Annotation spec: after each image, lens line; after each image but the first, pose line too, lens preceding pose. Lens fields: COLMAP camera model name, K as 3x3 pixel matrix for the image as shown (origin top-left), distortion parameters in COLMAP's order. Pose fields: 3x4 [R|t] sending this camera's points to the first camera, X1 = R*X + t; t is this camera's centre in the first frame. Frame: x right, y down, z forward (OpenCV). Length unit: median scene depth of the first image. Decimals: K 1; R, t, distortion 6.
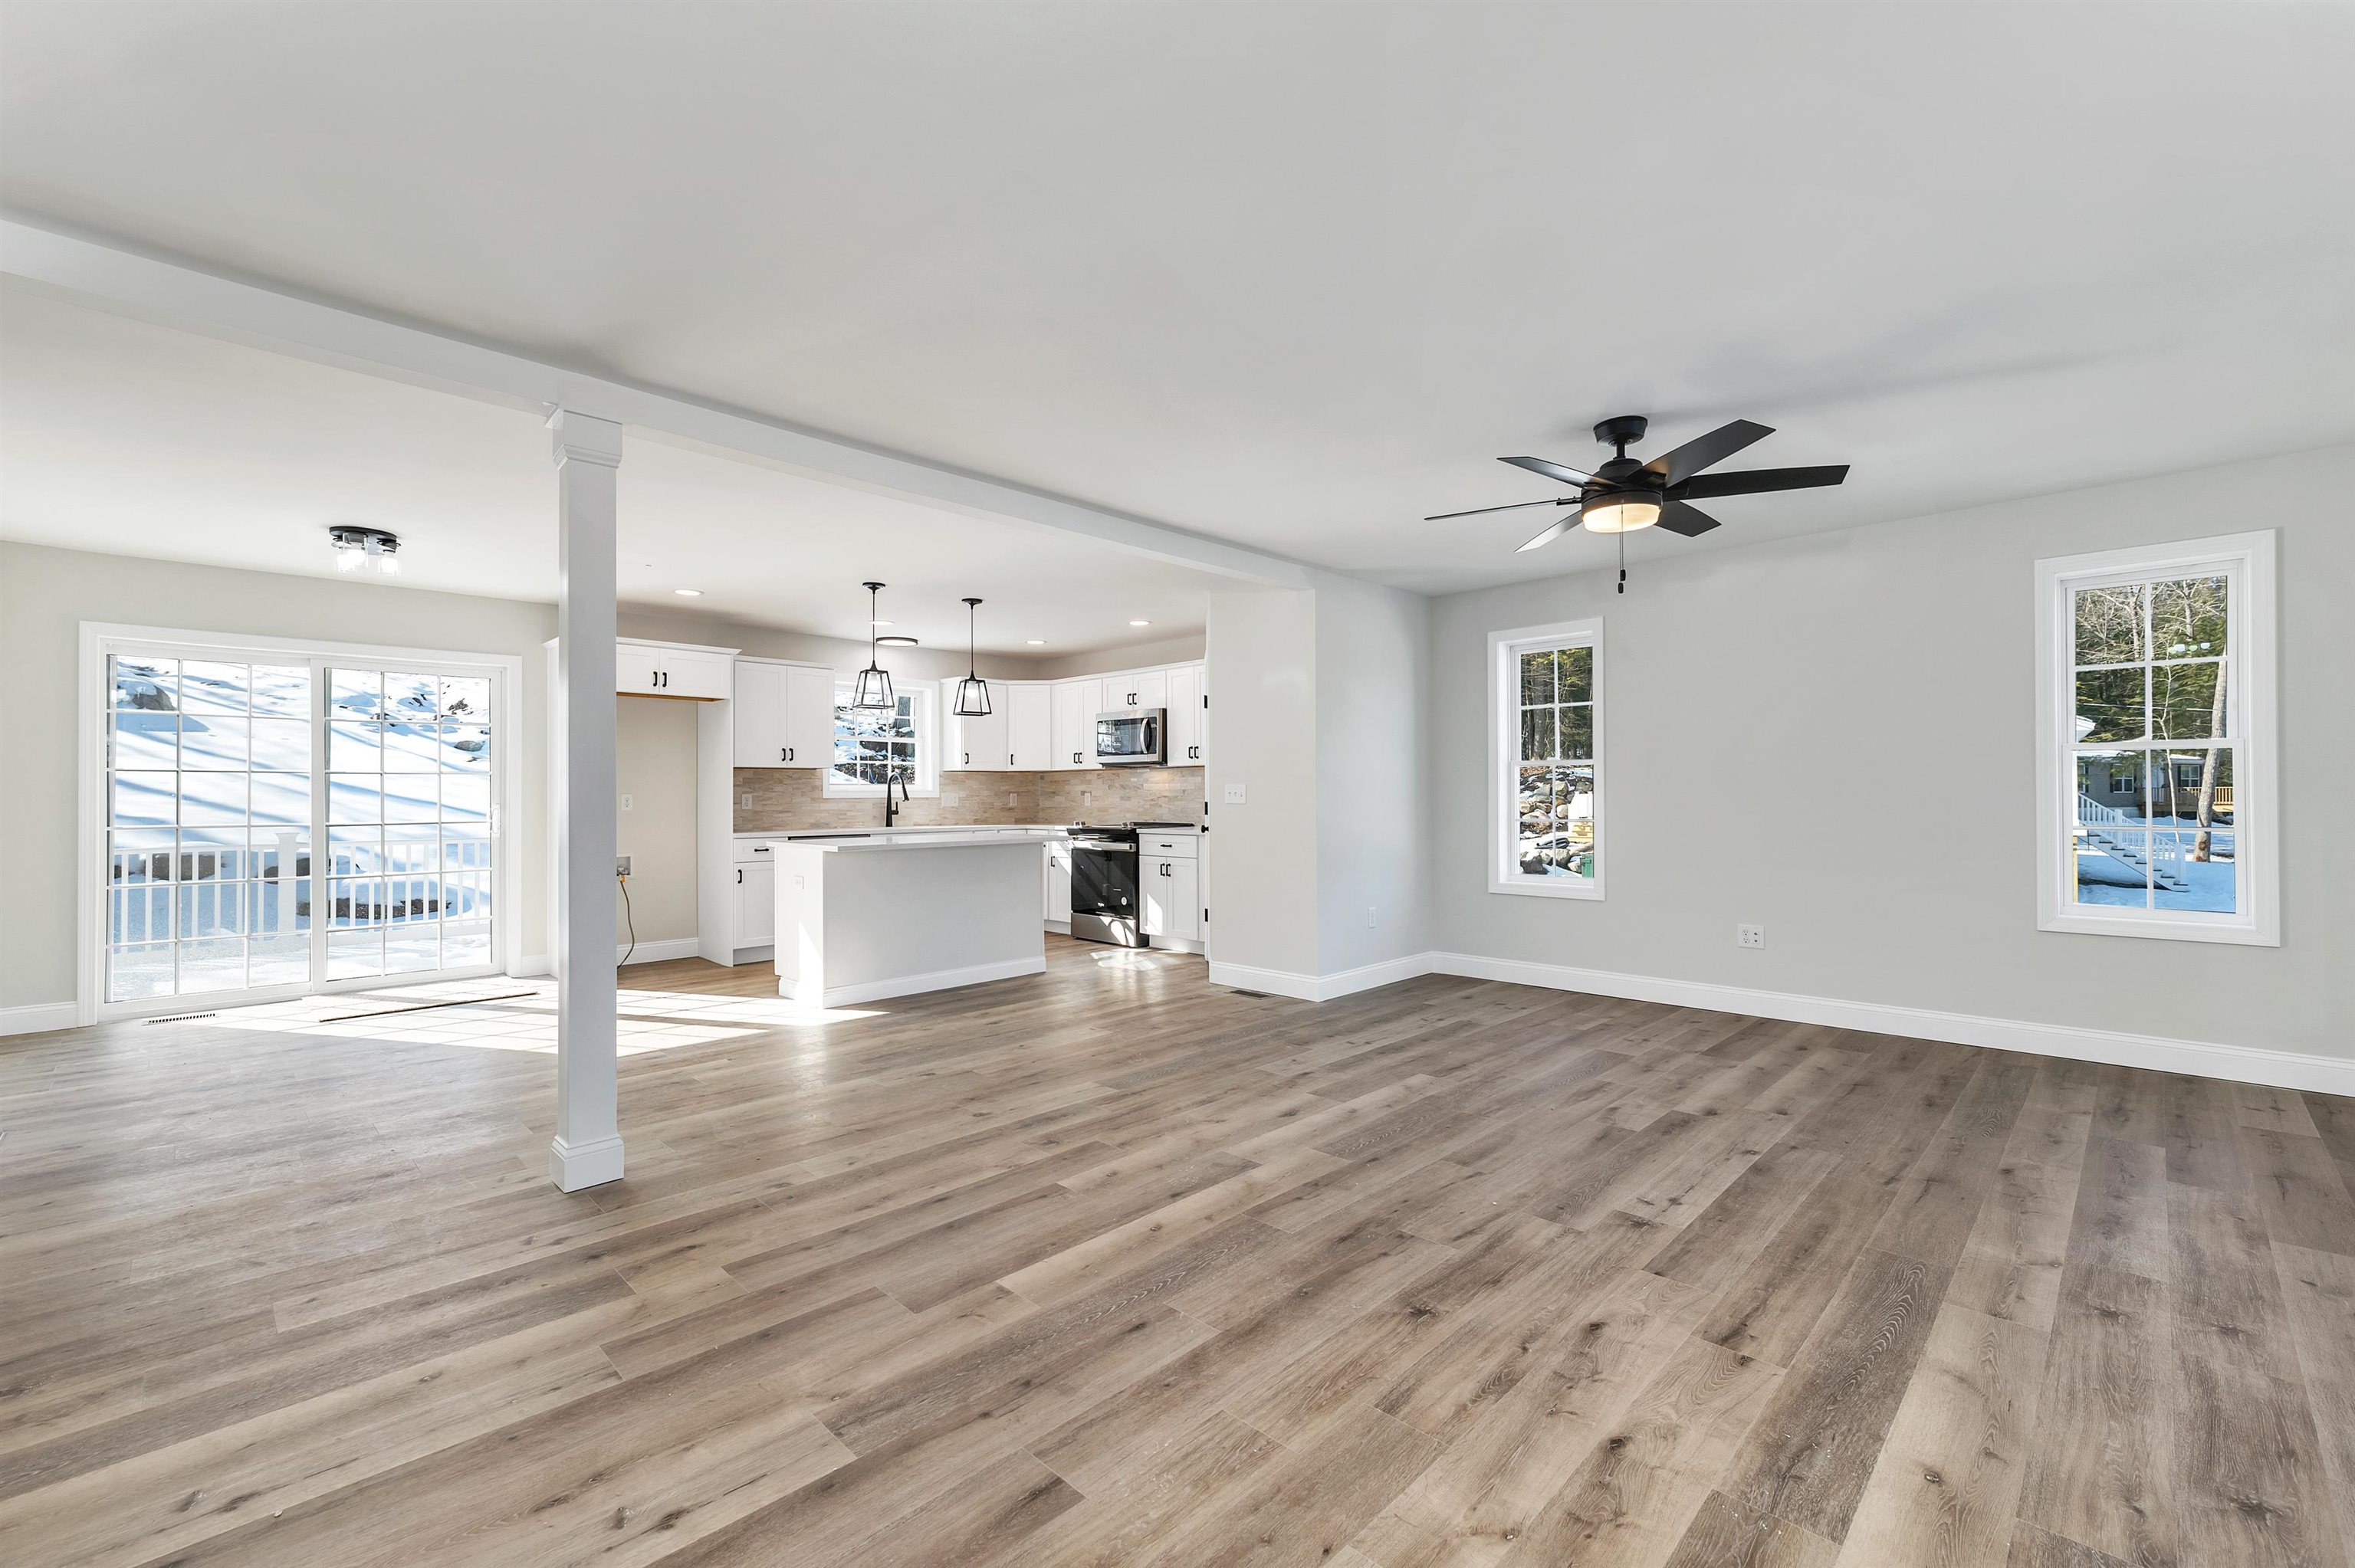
lens RADIAL K [[978.4, 0, 1177.5], [0, 978.4, 784.0], [0, 0, 1]] dist [0.004352, 0.000179]
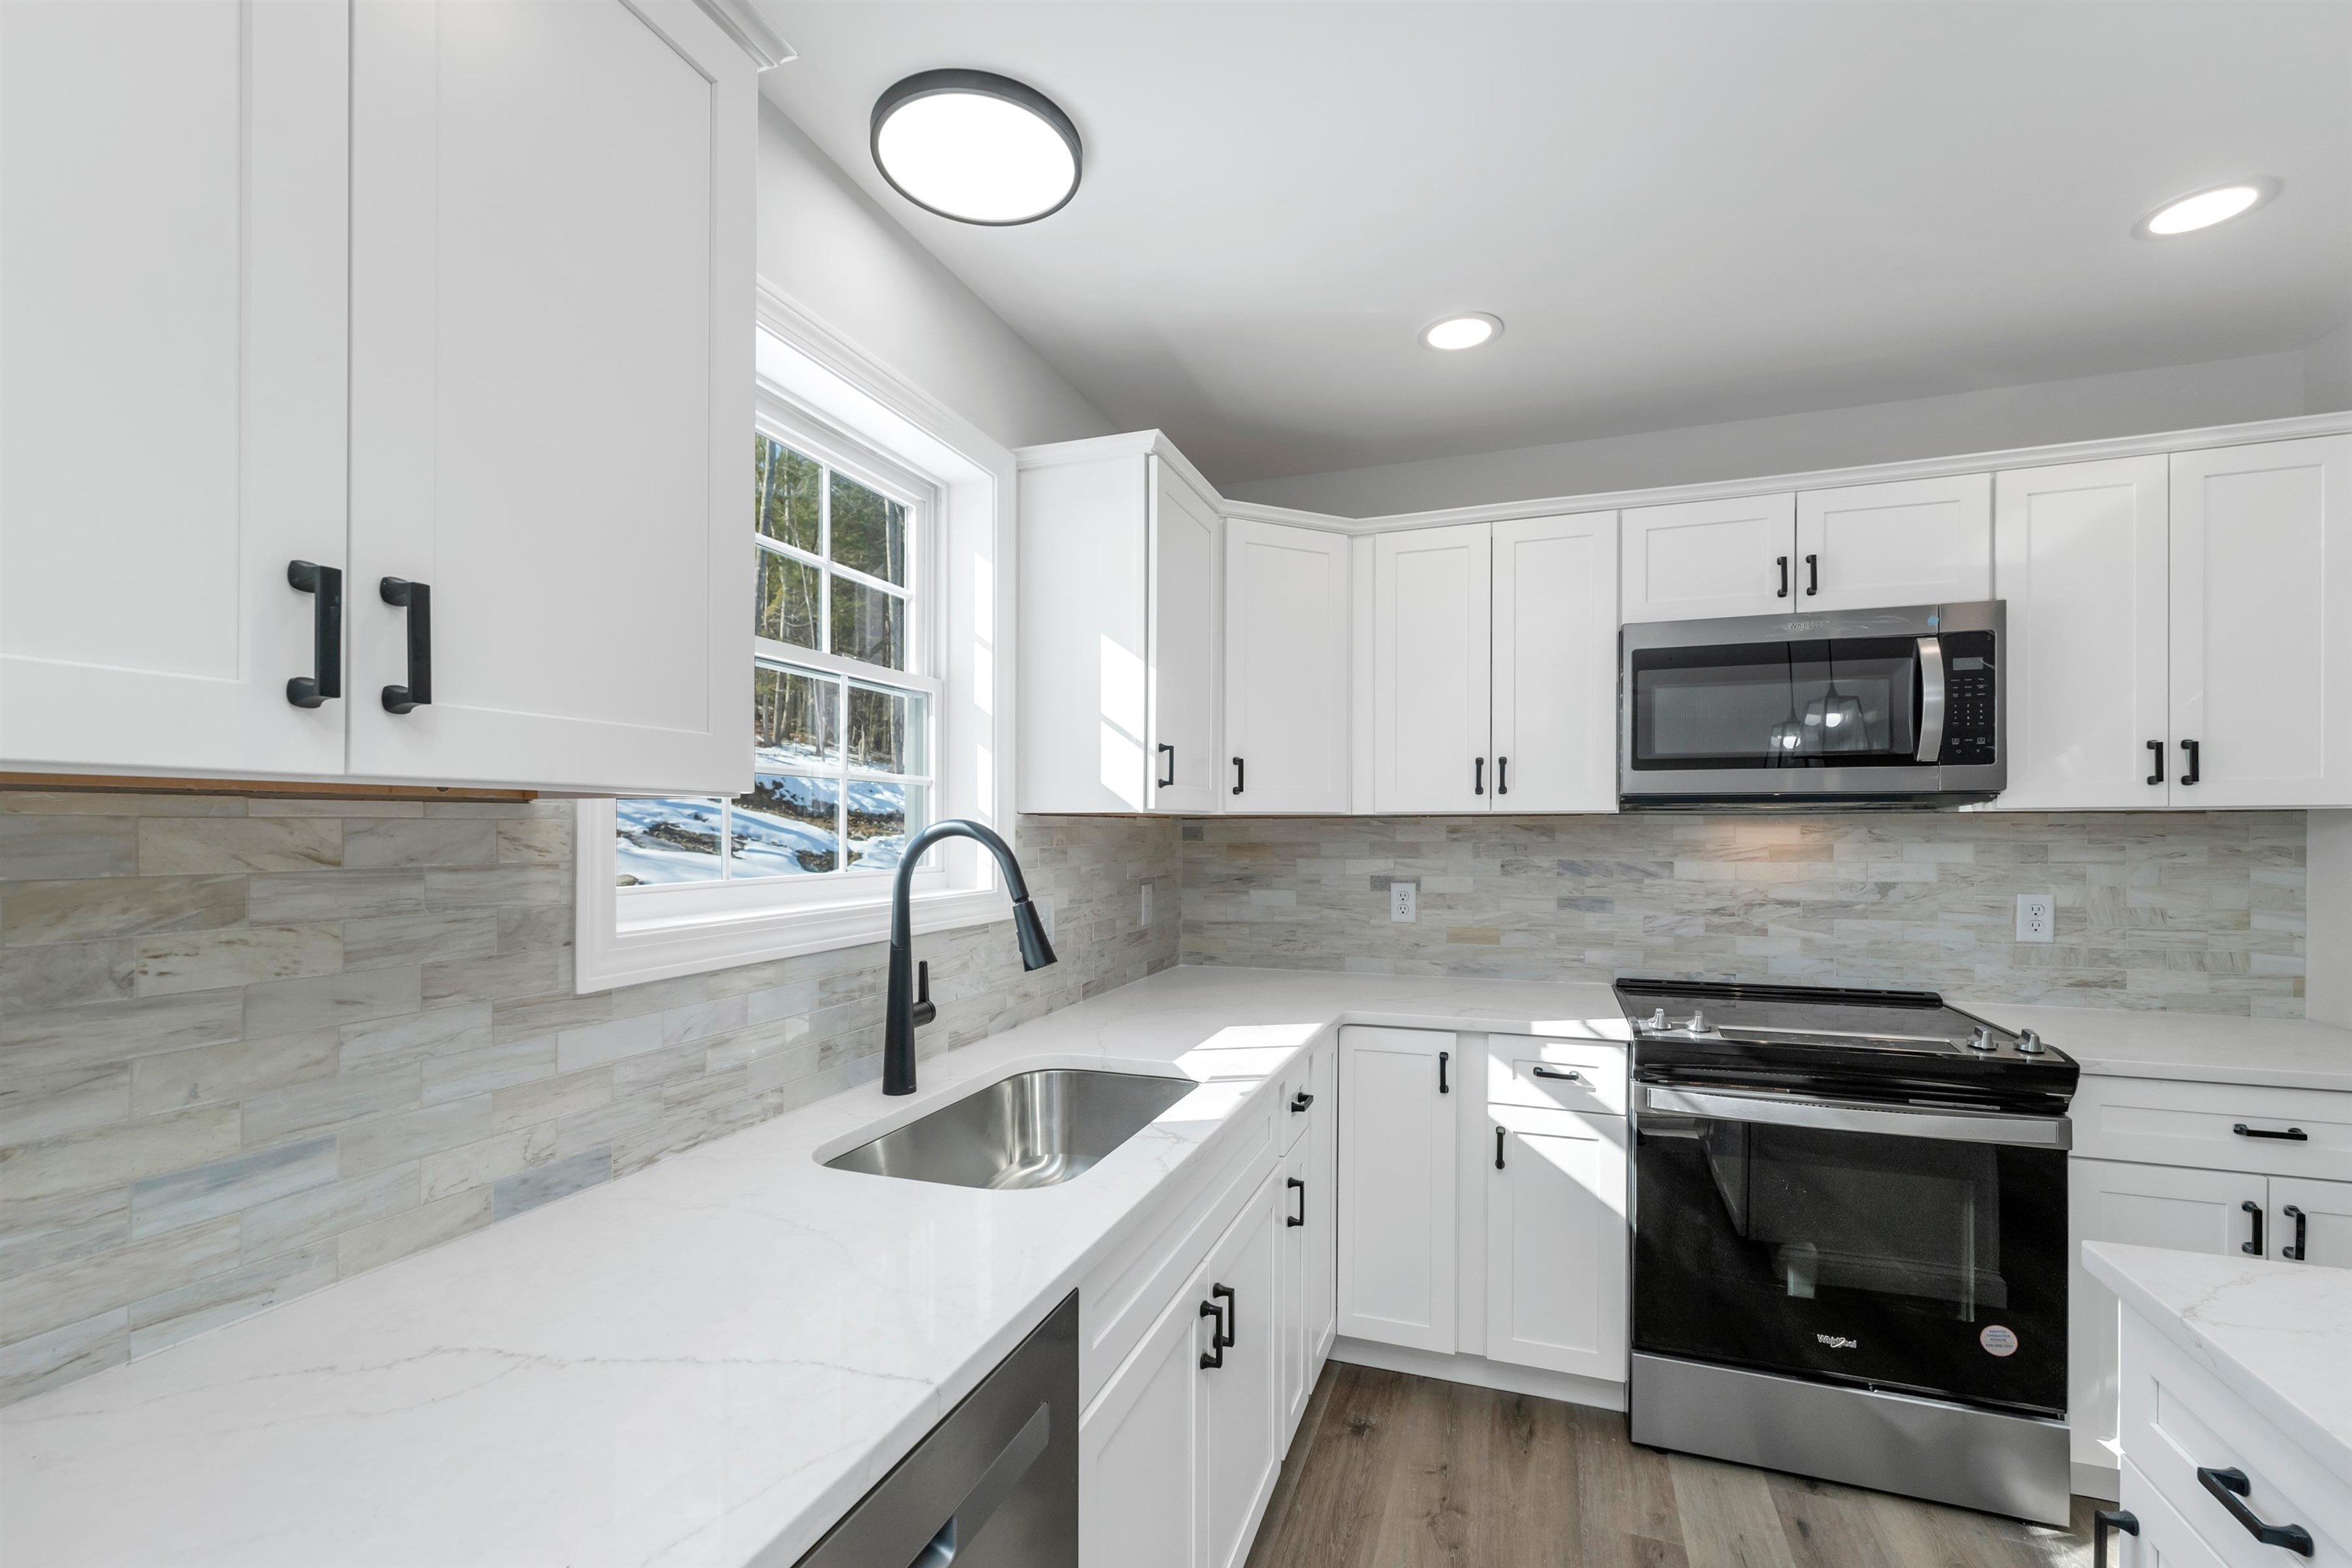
lens RADIAL K [[996.1, 0, 1179.0], [0, 996.1, 819.6], [0, 0, 1]] dist [0.002526, 0.000377]
pose [[0.906602, 0.007792, 0.421916, -0.927463], [-0.007520, 0.999969, -0.002309, -0.033814], [-0.421921, -0.001080, 0.906632, 2.222937]]
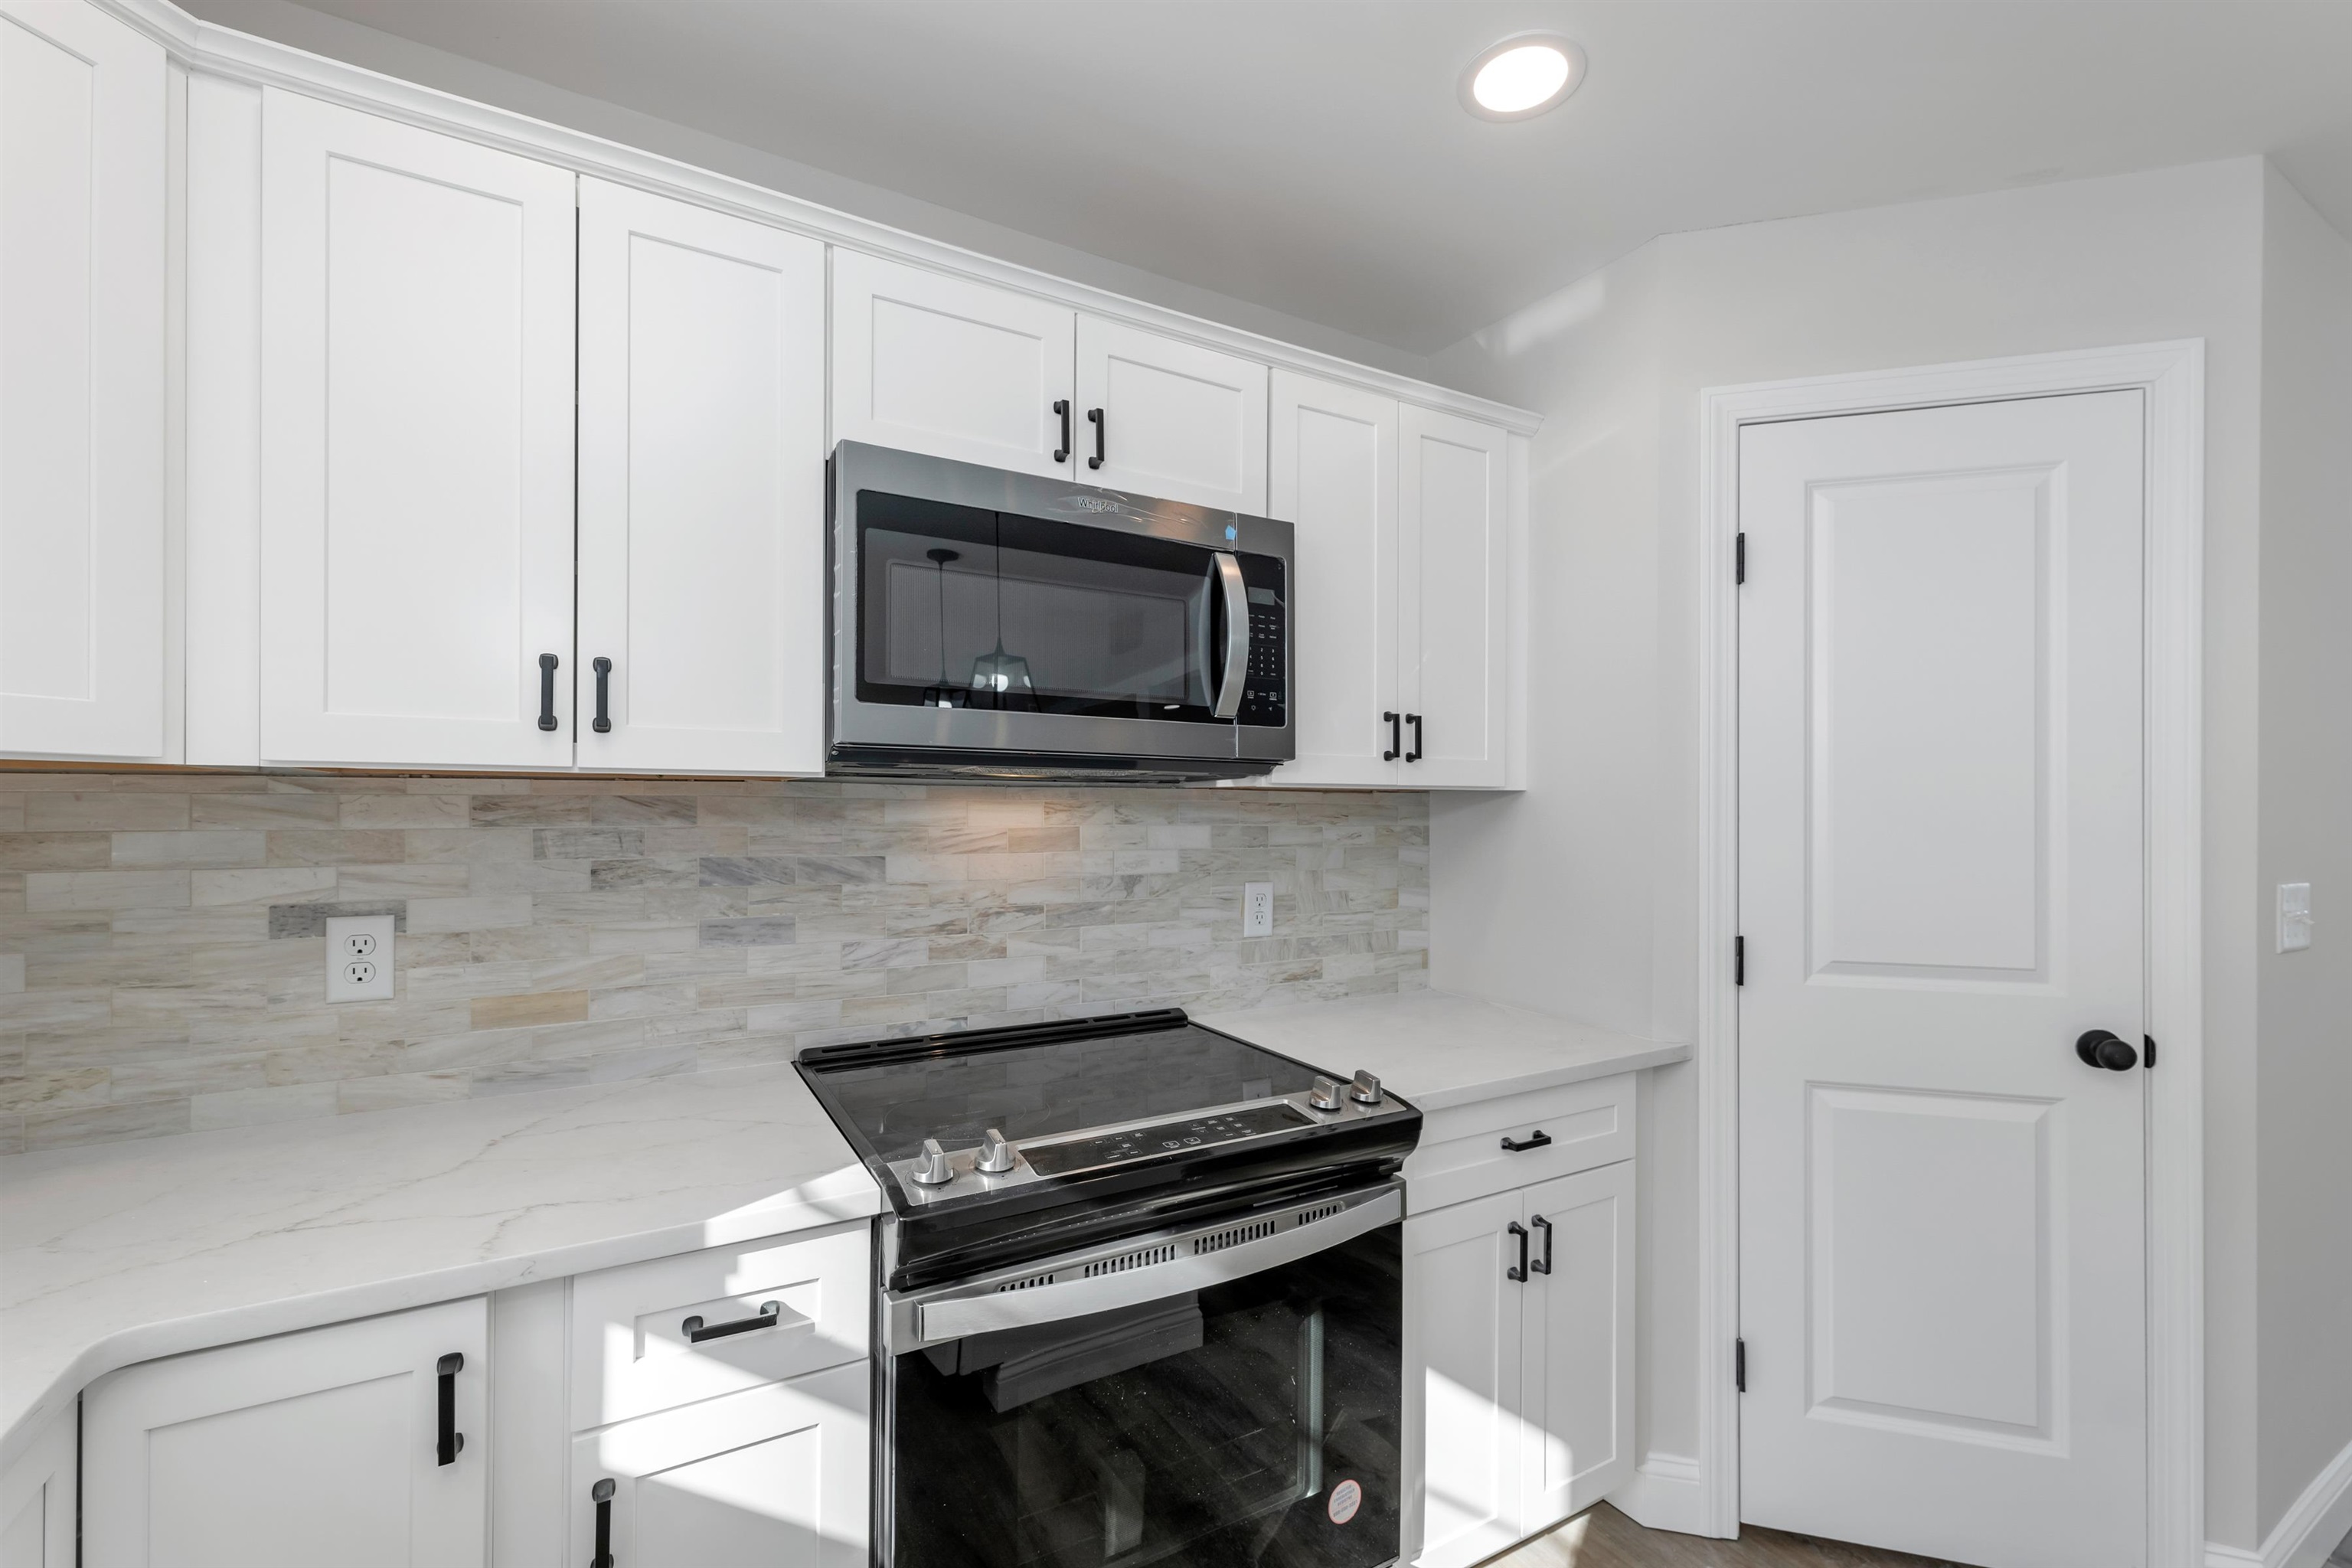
lens RADIAL K [[996.1, 0, 1179.0], [0, 996.1, 819.6], [0, 0, 1]] dist [0.002526, 0.000377]
pose [[0.264262, -0.005804, 0.964434, -0.645913], [-0.017741, 0.999783, 0.010878, -0.031905], [-0.964288, -0.019984, 0.264102, 2.546838]]
